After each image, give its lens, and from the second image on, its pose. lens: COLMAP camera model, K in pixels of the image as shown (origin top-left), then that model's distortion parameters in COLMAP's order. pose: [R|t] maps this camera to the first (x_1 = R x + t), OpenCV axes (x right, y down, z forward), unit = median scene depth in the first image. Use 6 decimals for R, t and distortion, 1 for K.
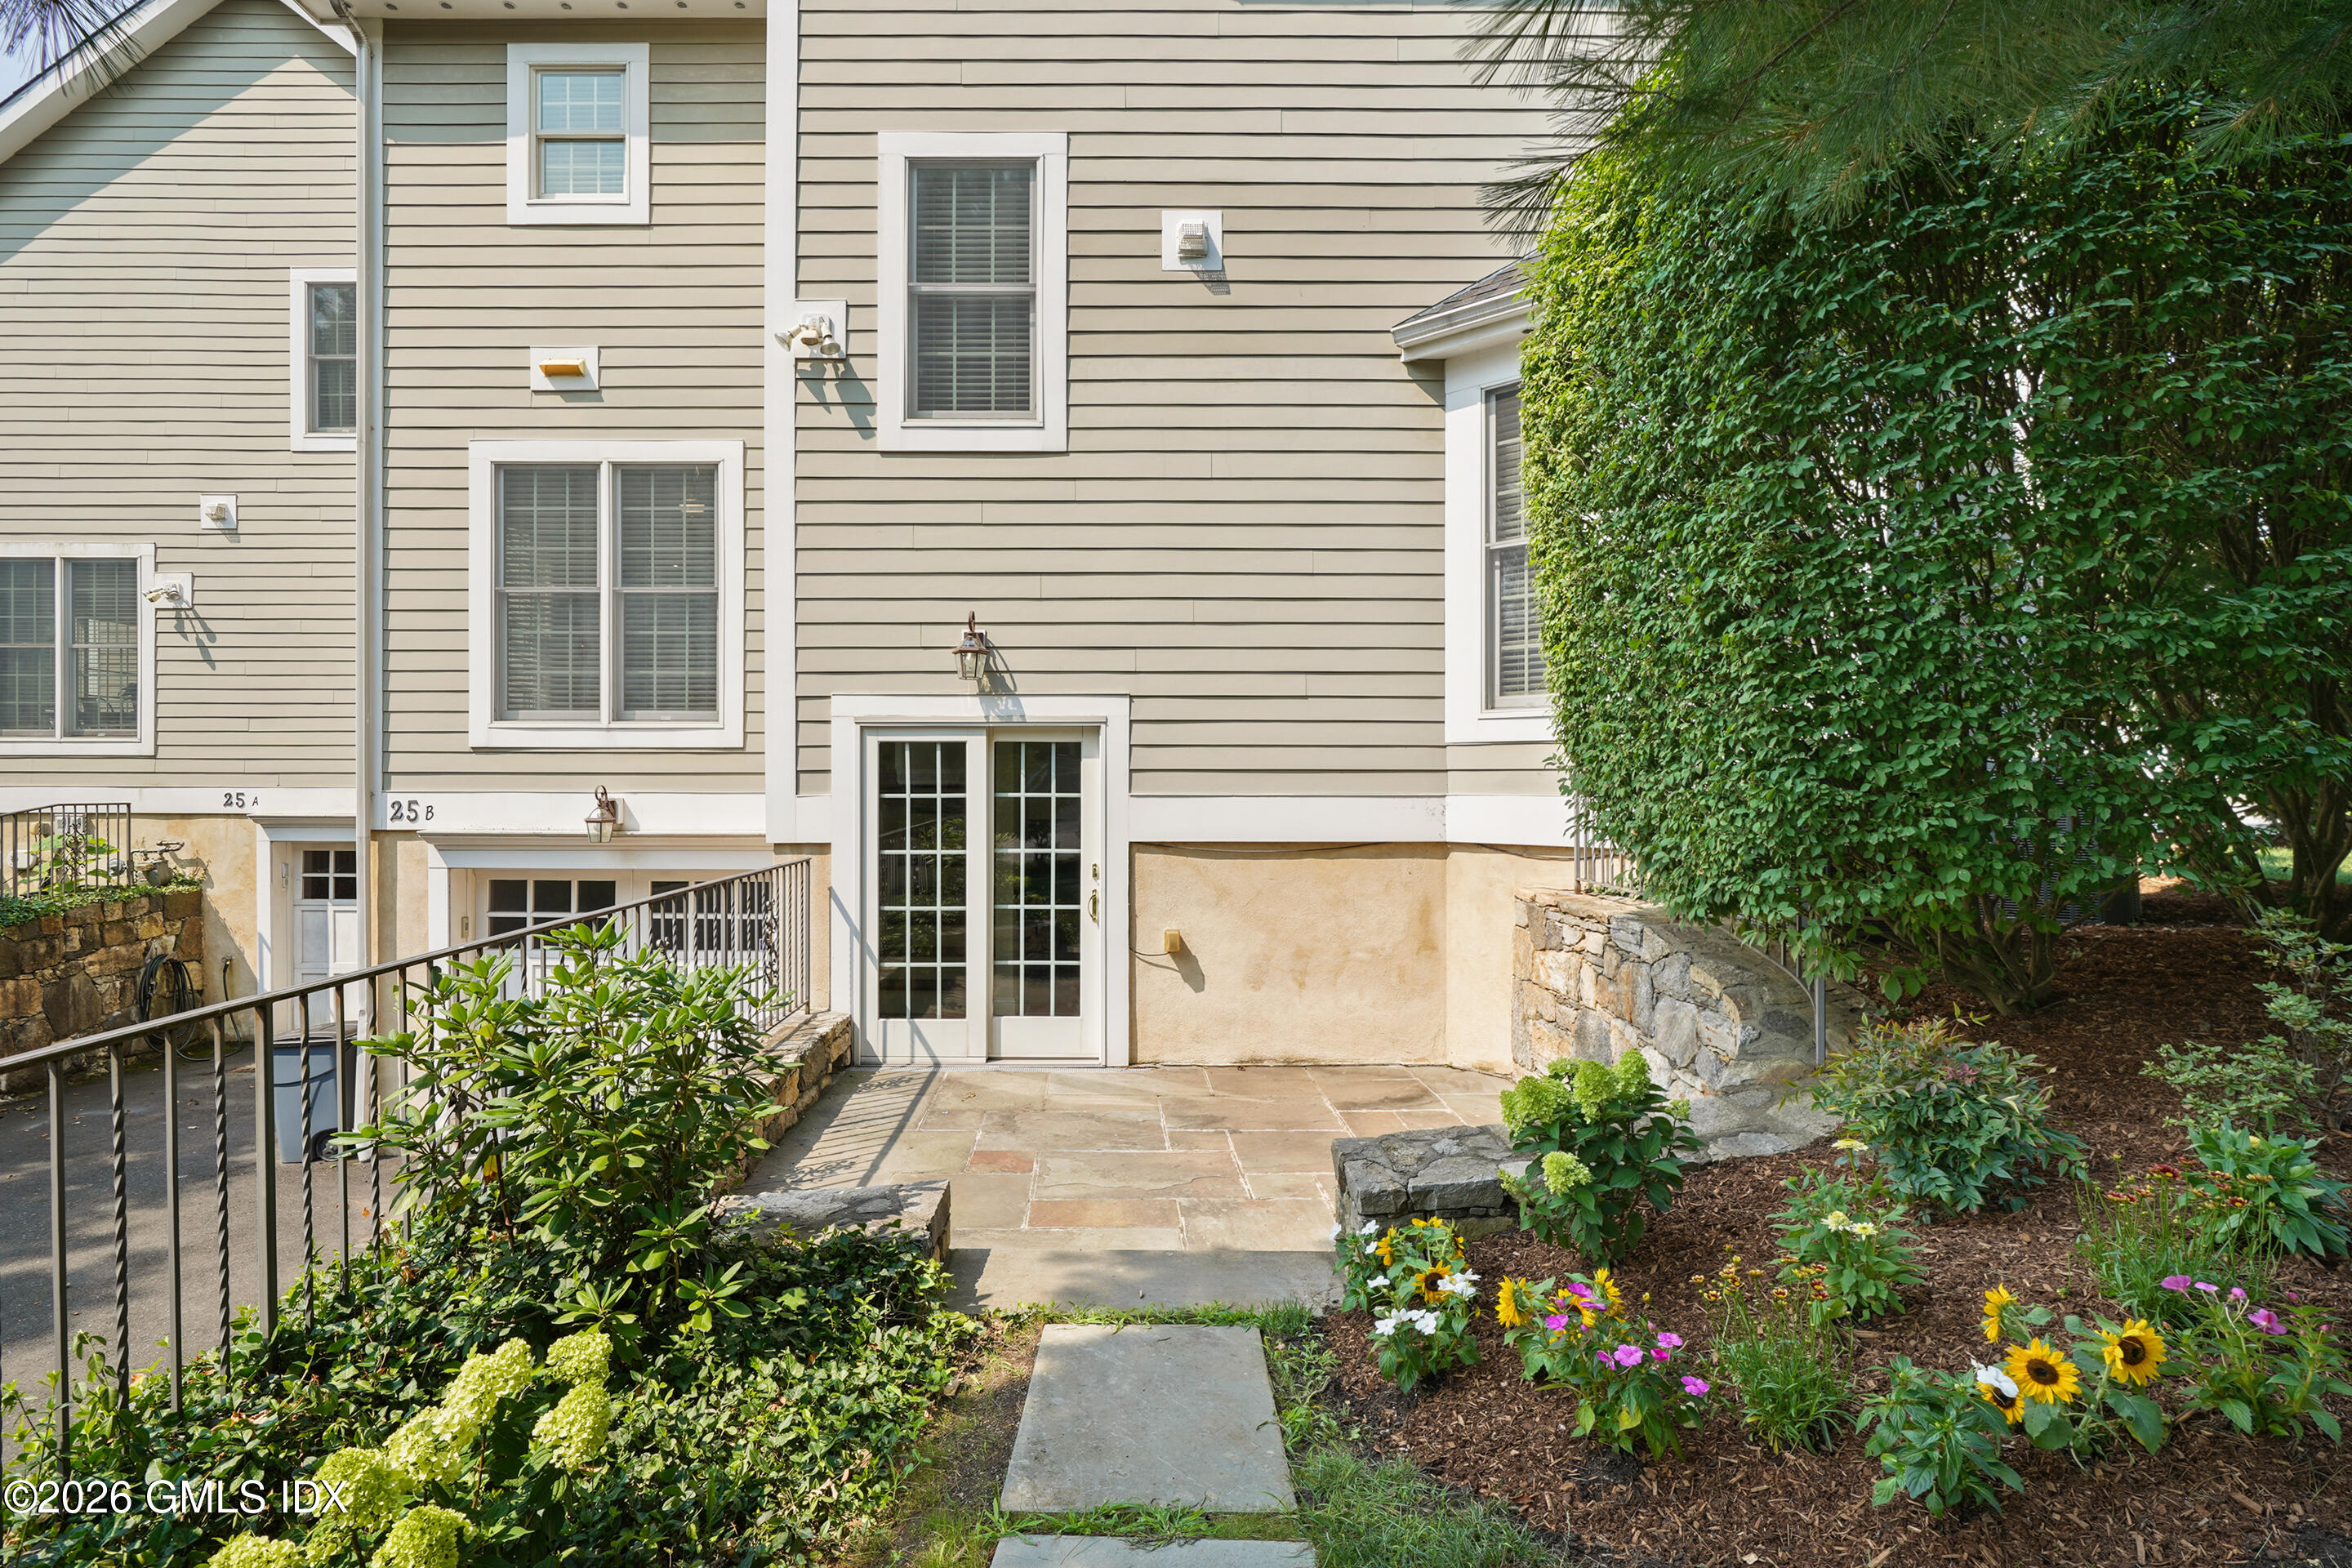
lens RADIAL K [[1094.5, 0, 1175.8], [0, 1094.5, 773.7], [0, 0, 1]] dist [0.000053, 0.001076]
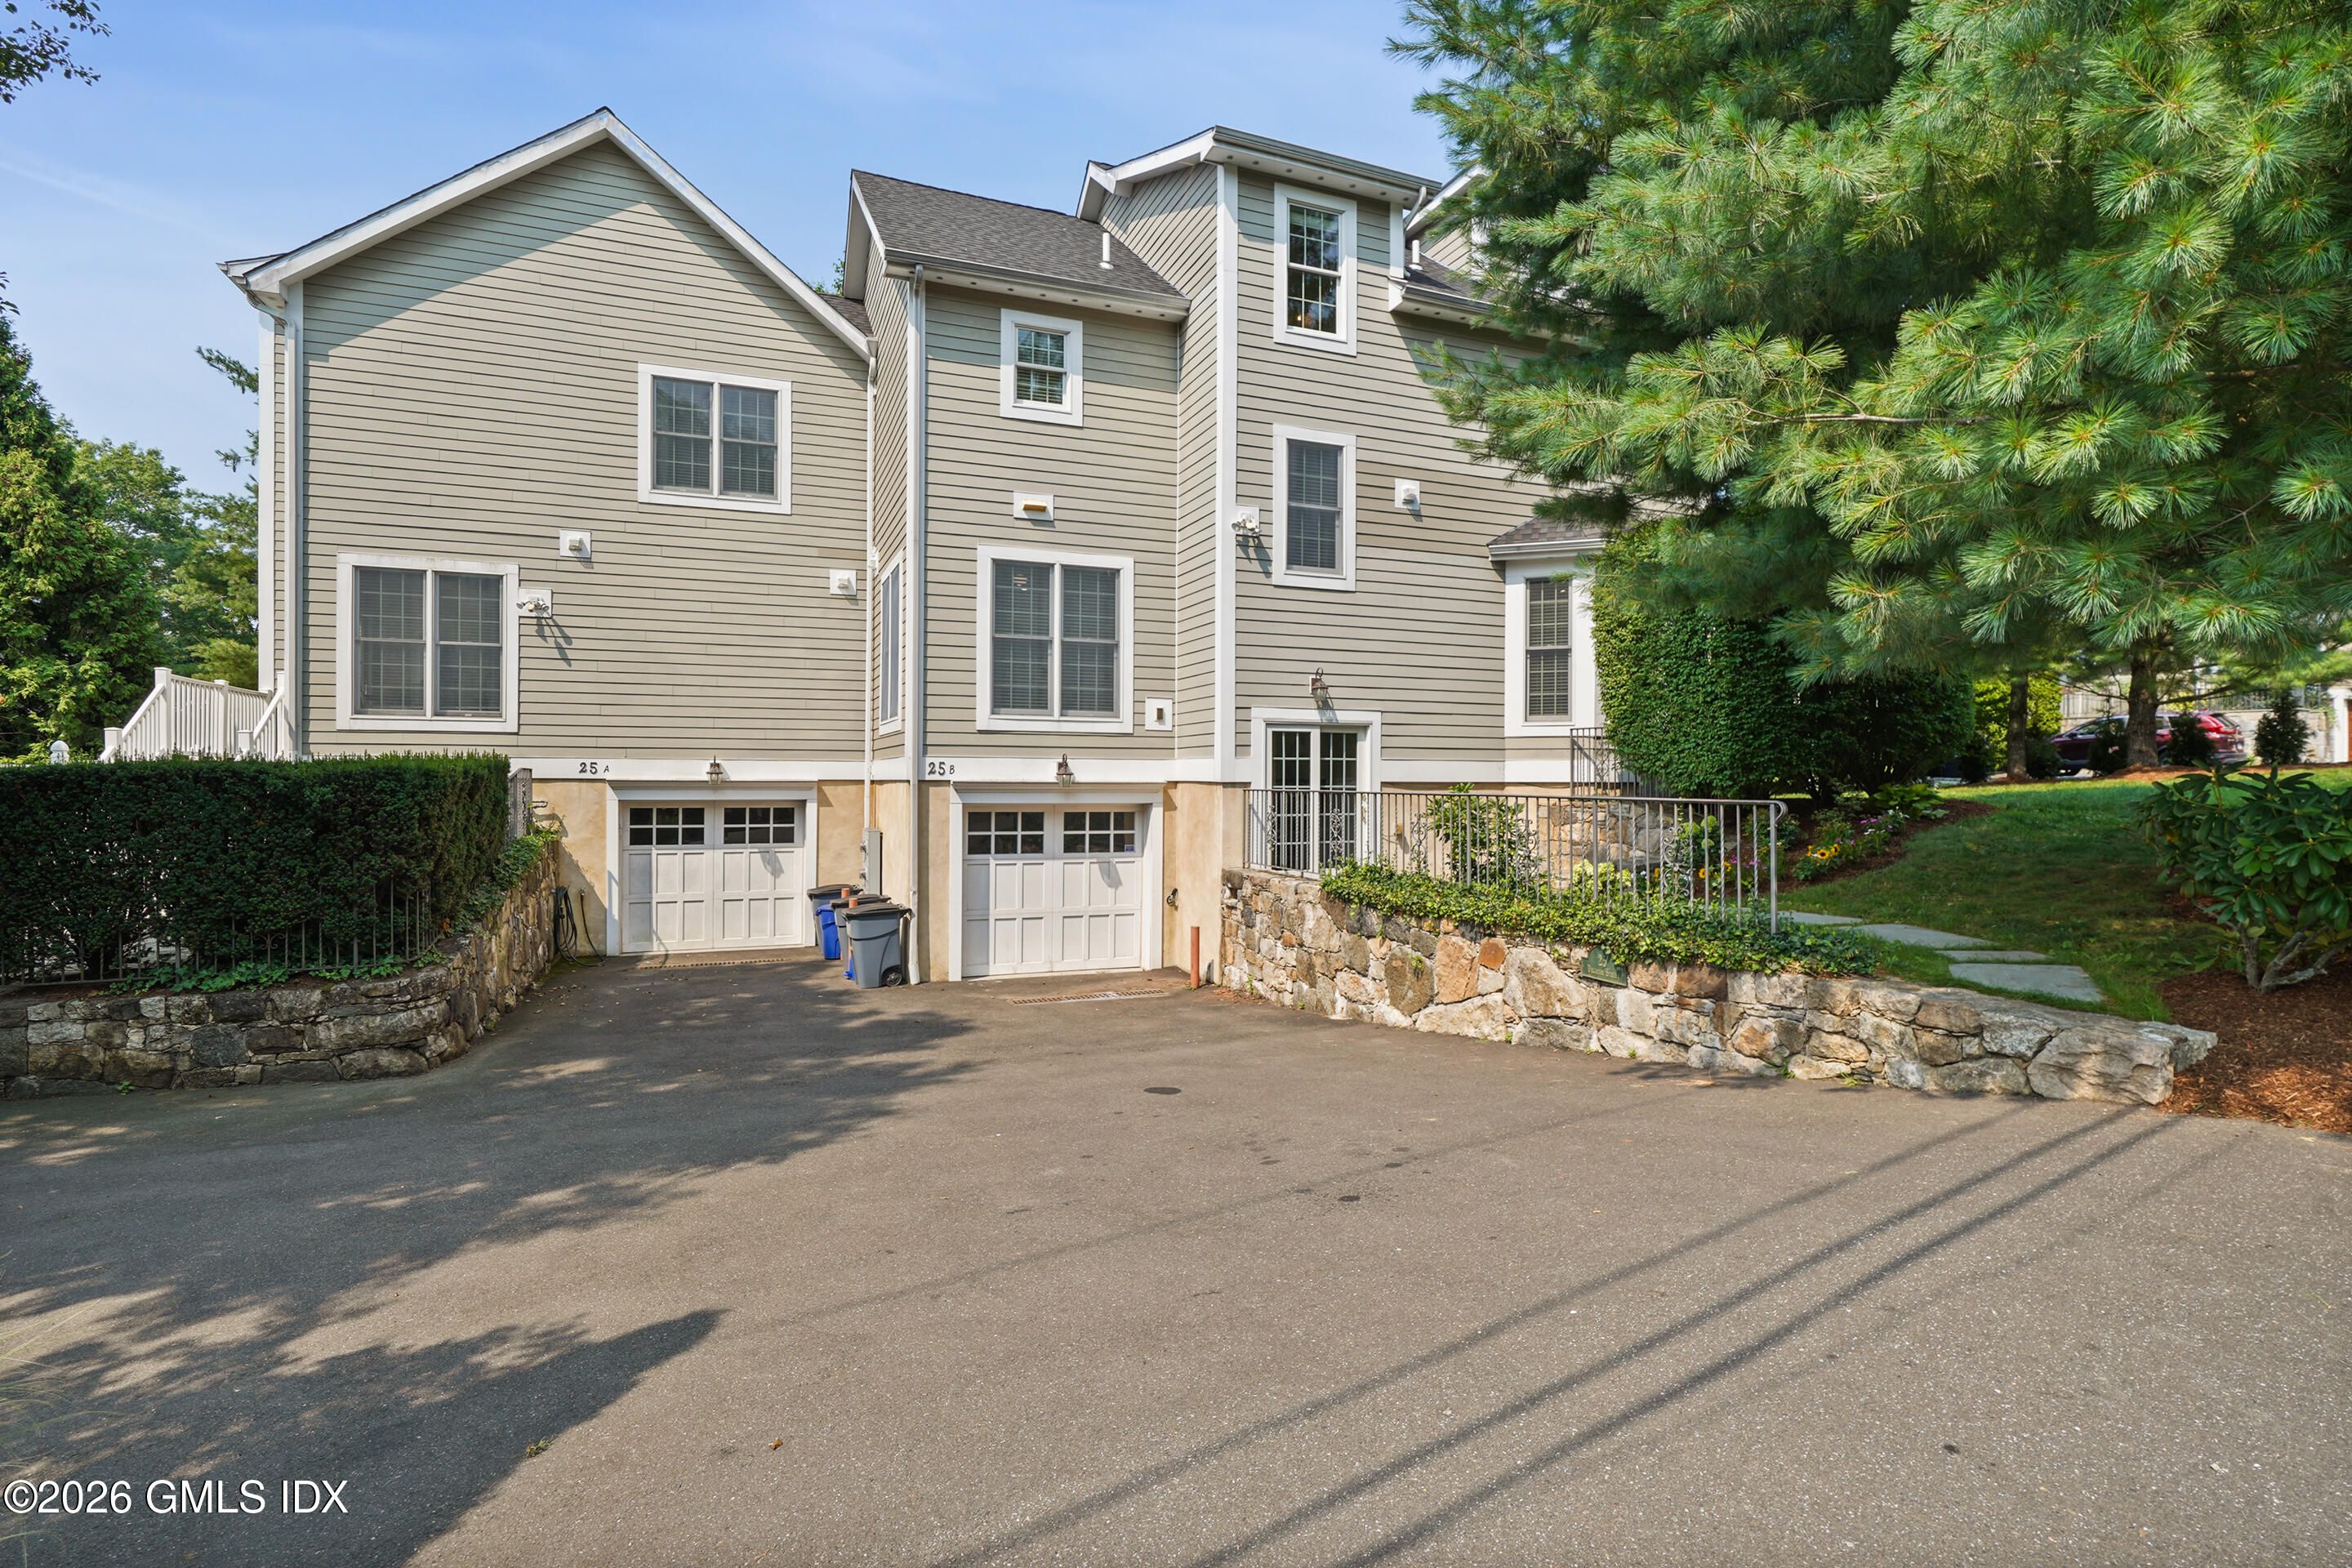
lens RADIAL K [[1110.7, 0, 1176.0], [0, 1110.7, 784.0], [0, 0, 1]] dist [-0.001095, 0.000032]
pose [[0.923563, 0.001185, 0.383444, -1.191621], [-0.003027, 0.999987, 0.004200, 0.058103], [-0.383434, -0.005039, 0.923554, -0.783830]]
